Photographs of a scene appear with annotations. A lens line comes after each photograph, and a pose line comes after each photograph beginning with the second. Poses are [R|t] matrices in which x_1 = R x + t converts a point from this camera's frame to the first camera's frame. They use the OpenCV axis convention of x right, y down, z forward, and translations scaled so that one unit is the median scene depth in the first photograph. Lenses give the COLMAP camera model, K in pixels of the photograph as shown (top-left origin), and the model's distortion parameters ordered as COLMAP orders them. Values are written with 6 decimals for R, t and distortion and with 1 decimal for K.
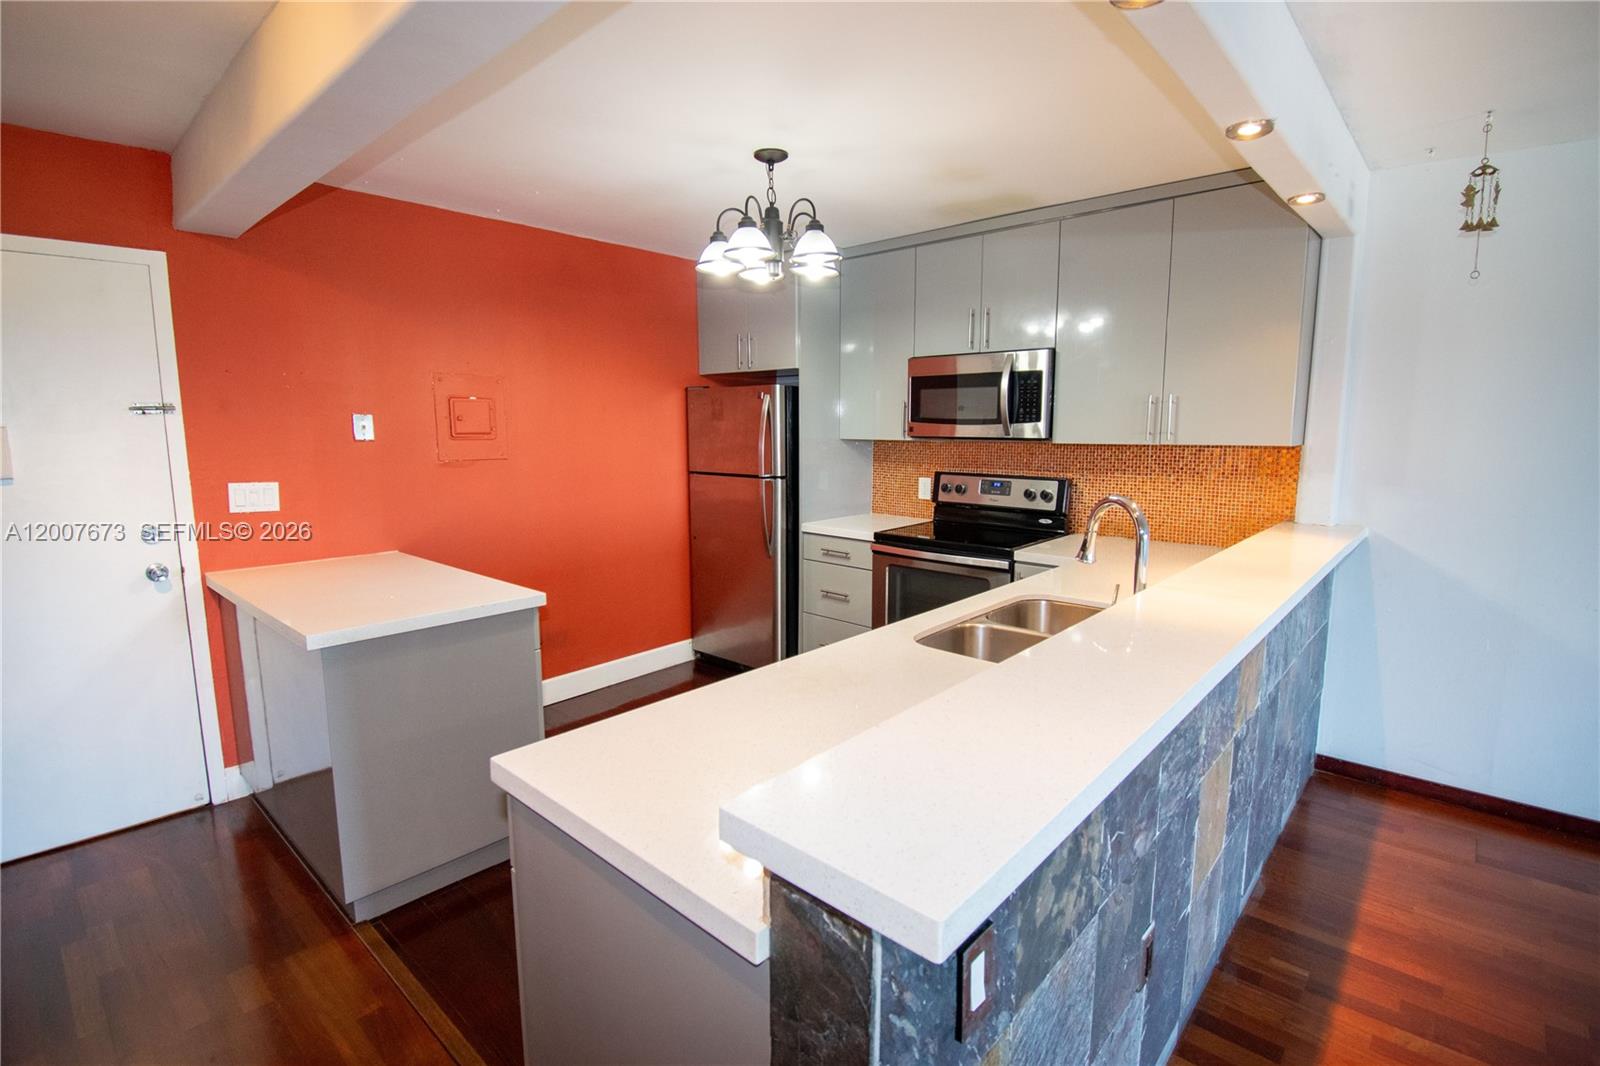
lens RADIAL K [[745.4, 0, 813.0], [0, 745.4, 528.0], [0, 0, 1]] dist [0.021469, -0.029323]
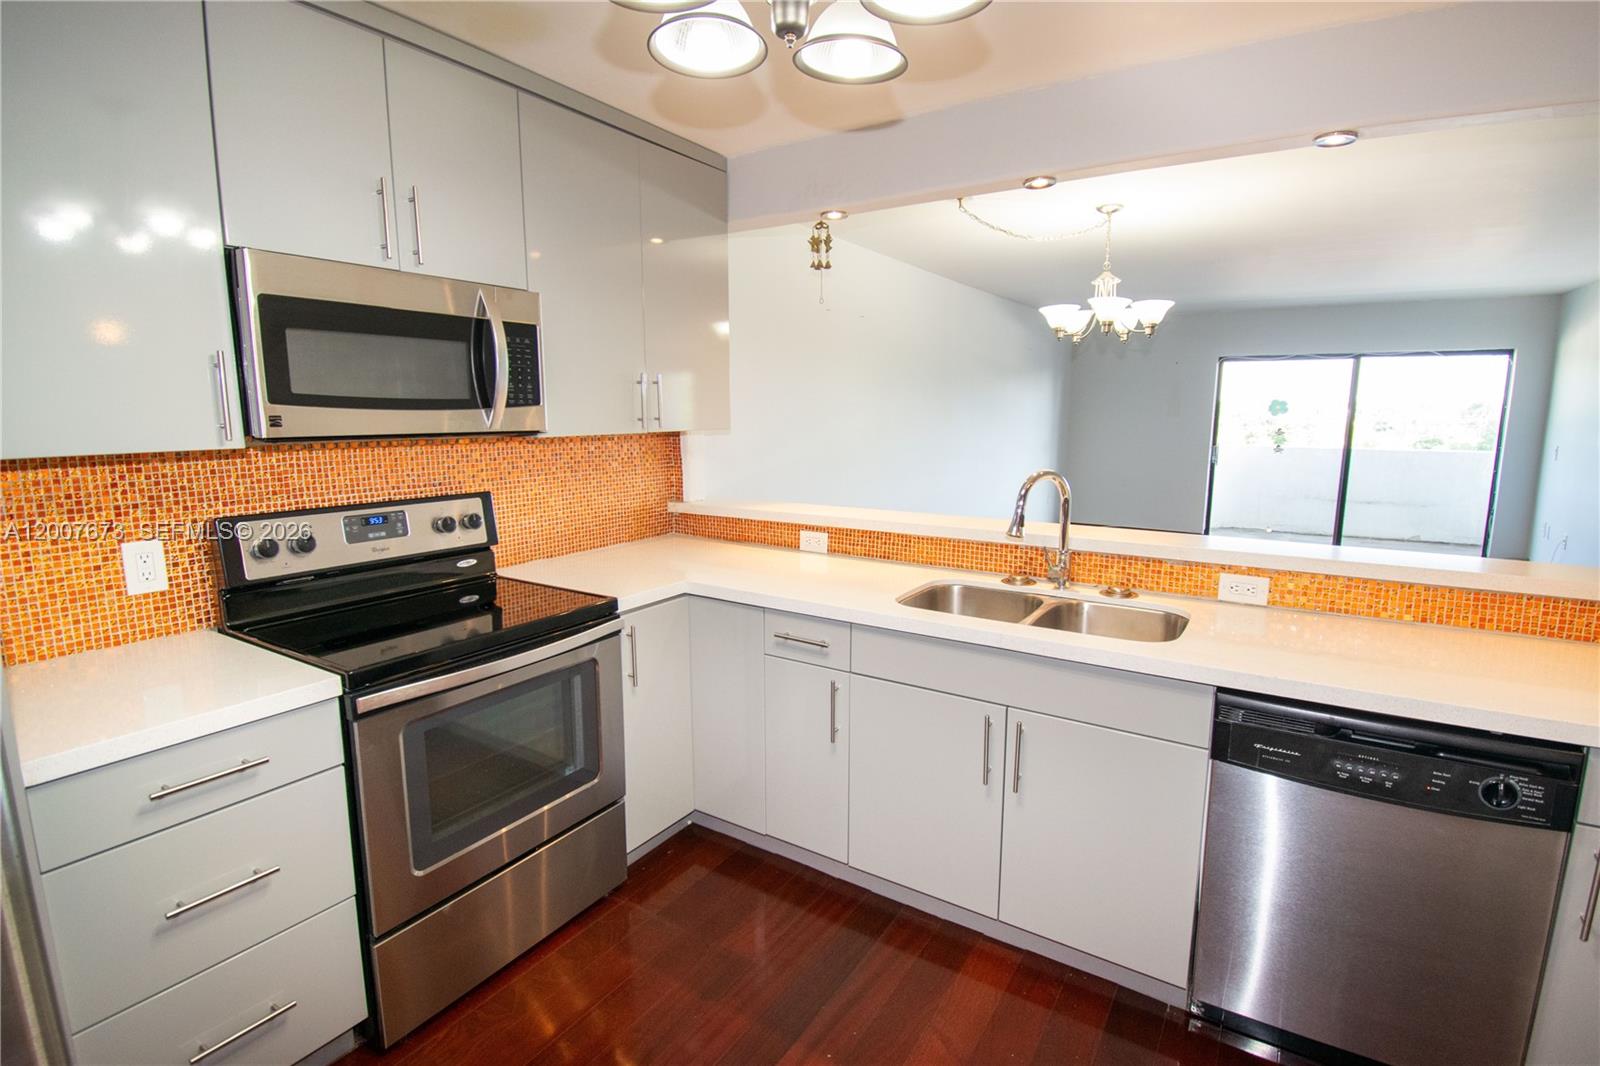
lens RADIAL K [[764.3, 0, 819.7], [0, 764.3, 532.1], [0, 0, 1]] dist [0.024830, -0.026247]
pose [[-0.166921, -0.158915, 0.973079, -0.429225], [0.140455, 0.973028, 0.183000, -0.130574], [-0.975915, 0.167221, -0.140099, 0.933424]]
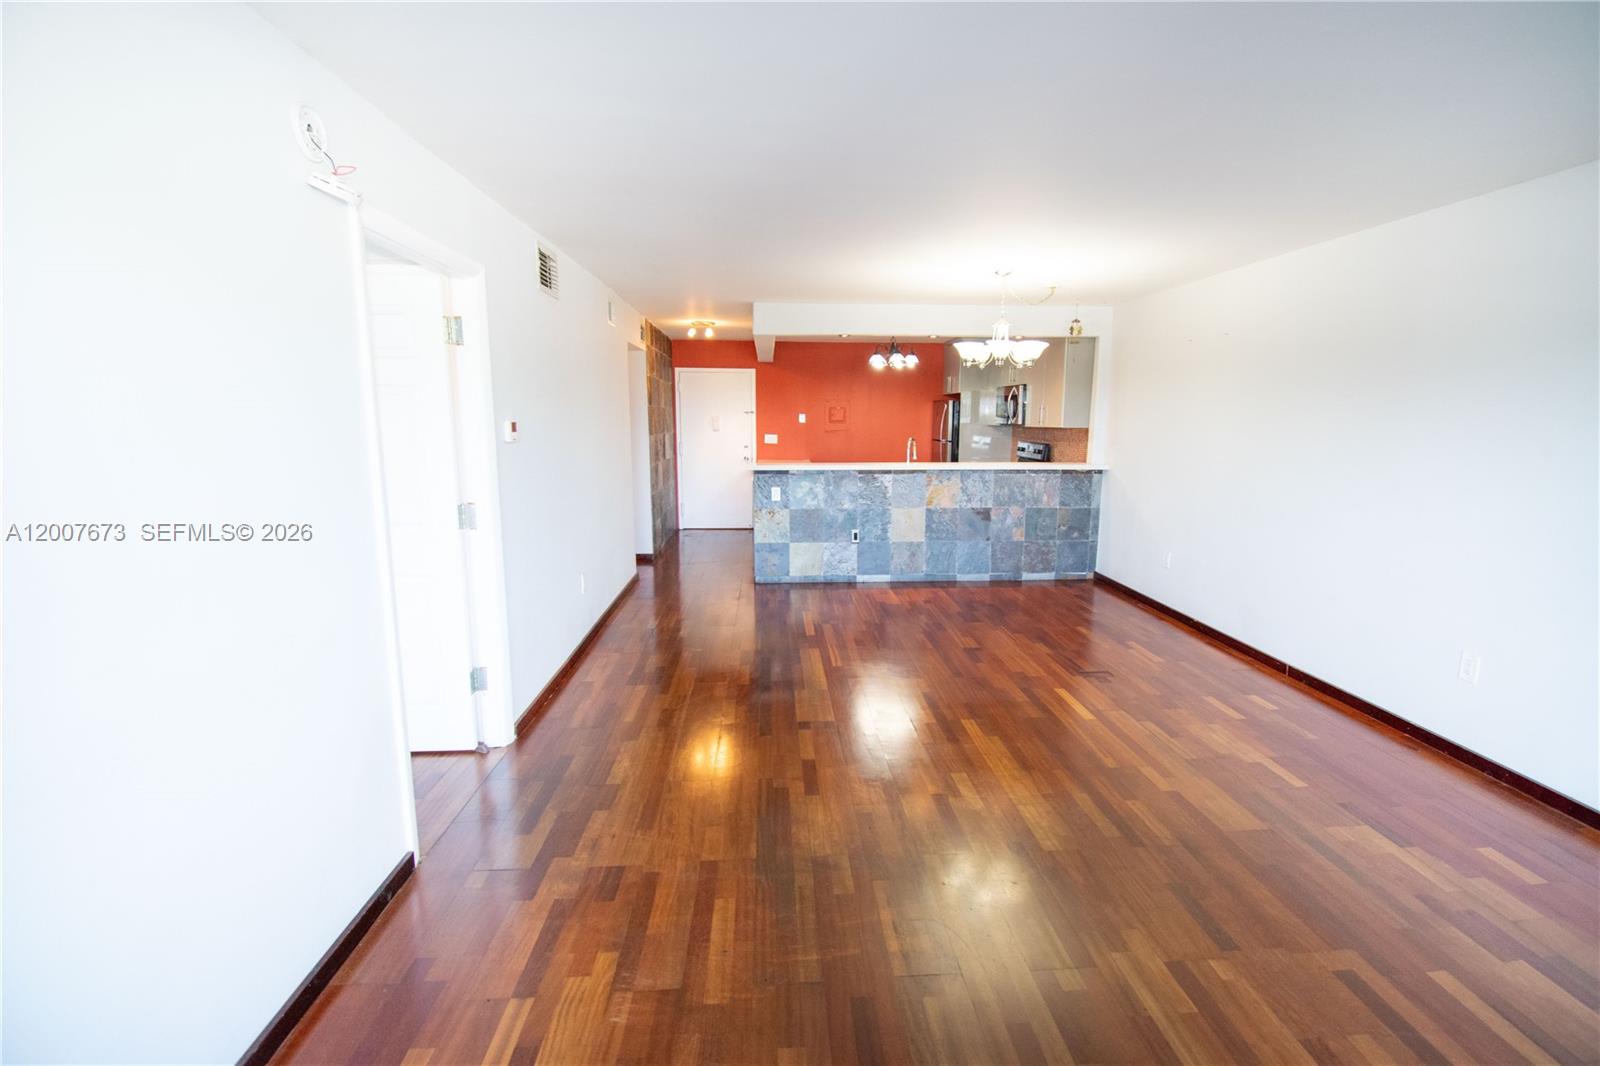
lens RADIAL K [[708.6, 0, 811.0], [0, 708.6, 527.3], [0, 0, 1]] dist [0.019458, -0.026055]
pose [[0.709282, 0.110959, -0.696138, 1.488106], [-0.102597, 0.993268, 0.053785, 0.148061], [0.697419, 0.033273, 0.715891, -1.033786]]
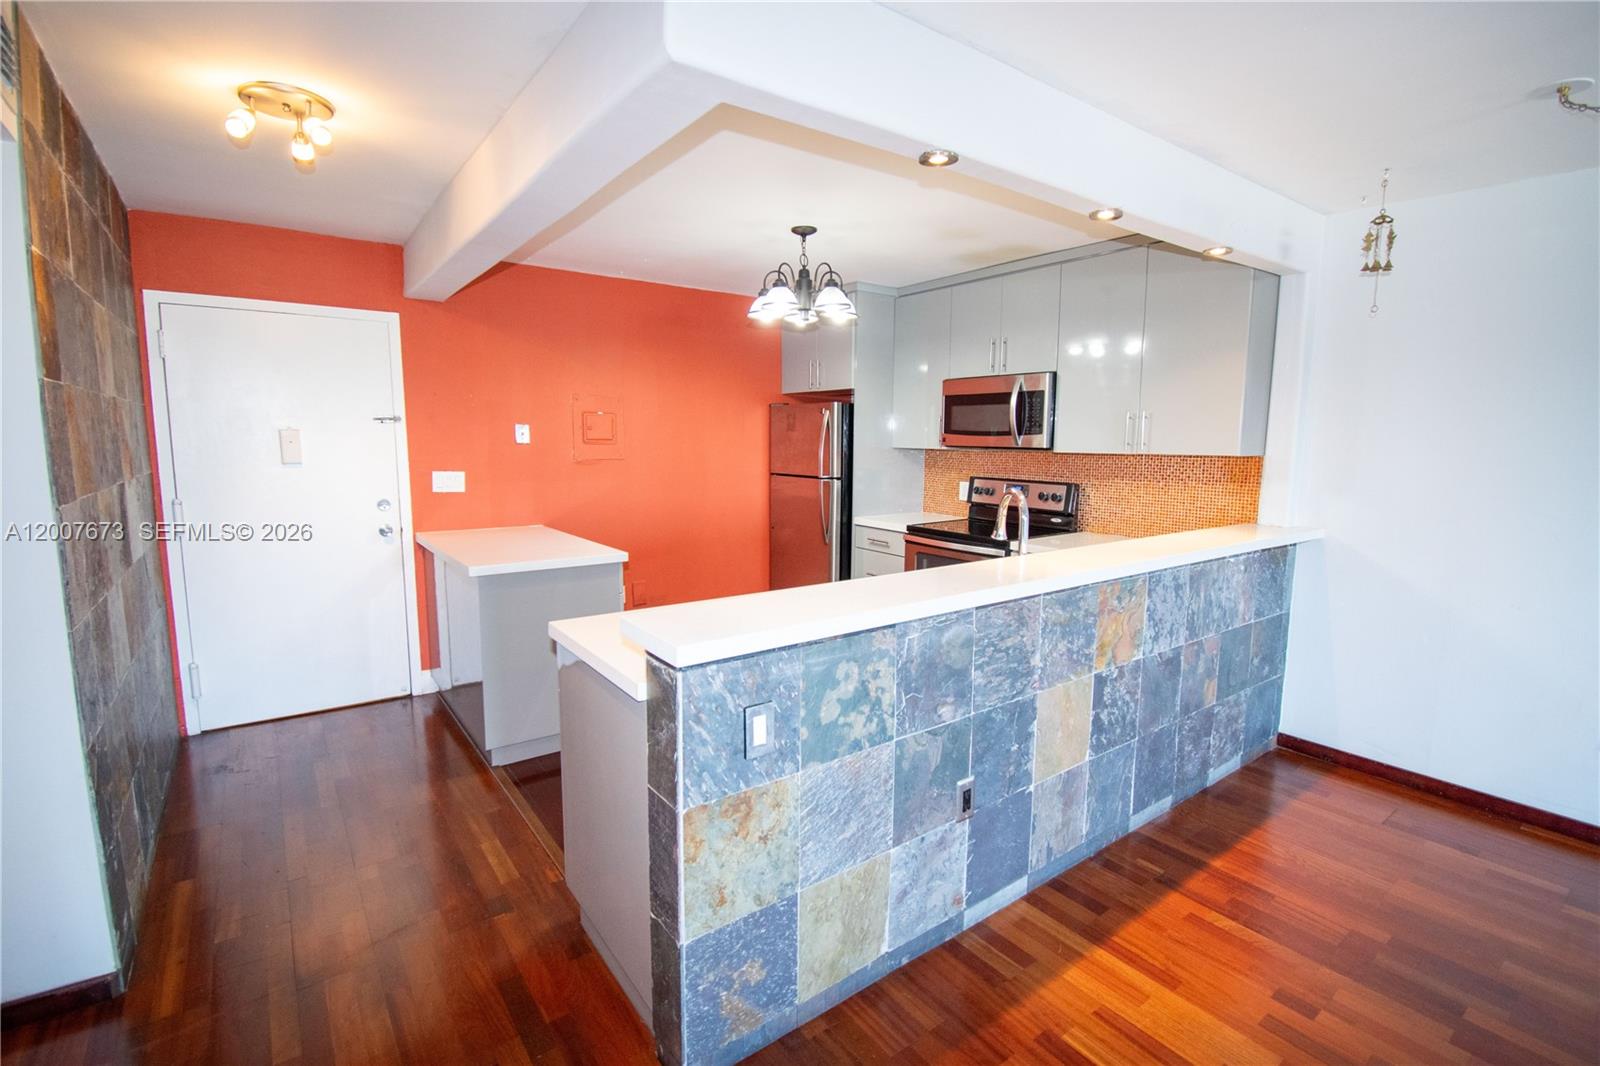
lens RADIAL K [[729.3, 0, 810.9], [0, 729.3, 527.8], [0, 0, 1]] dist [0.019913, -0.026975]
pose [[0.979486, 0.033381, -0.198727, 0.193390], [-0.036399, 0.999271, -0.011556, 0.034559], [0.198196, 0.018552, 0.979987, -0.212159]]
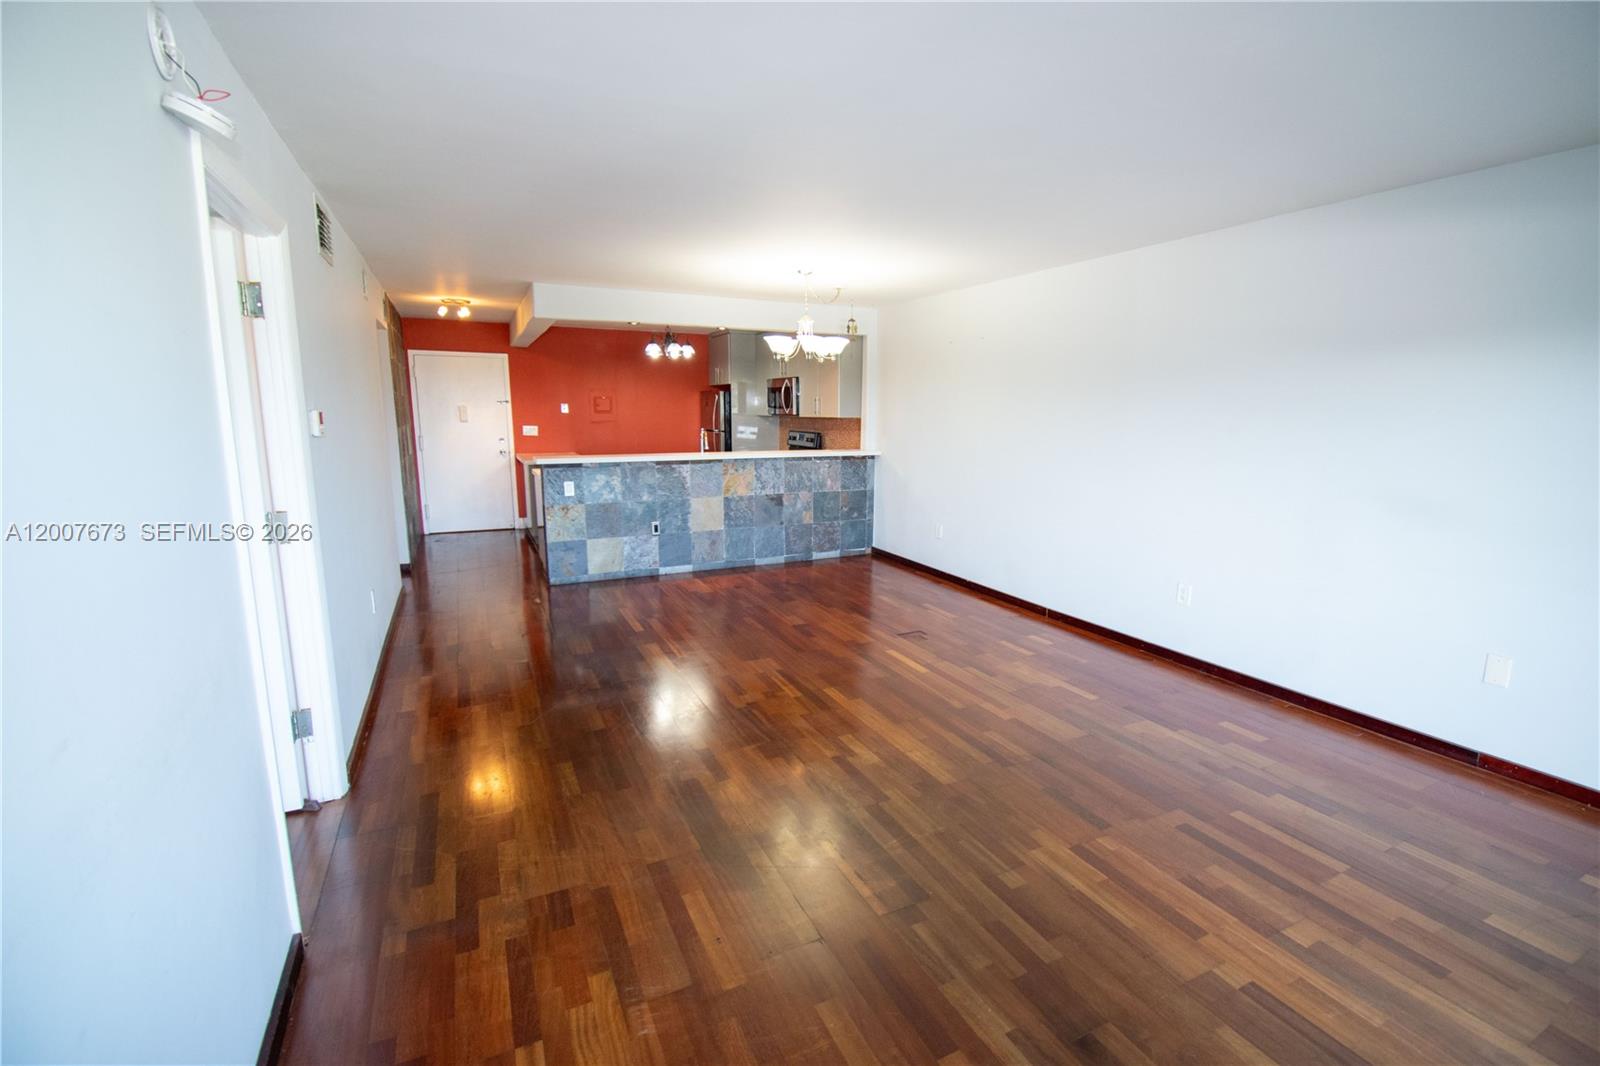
lens RADIAL K [[708.6, 0, 811.0], [0, 708.6, 527.3], [0, 0, 1]] dist [0.019458, -0.026055]
pose [[0.923808, 0.067921, -0.376783, 1.330405], [-0.058929, 0.997636, 0.035355, 0.169256], [0.378294, -0.010458, 0.925626, -1.172416]]
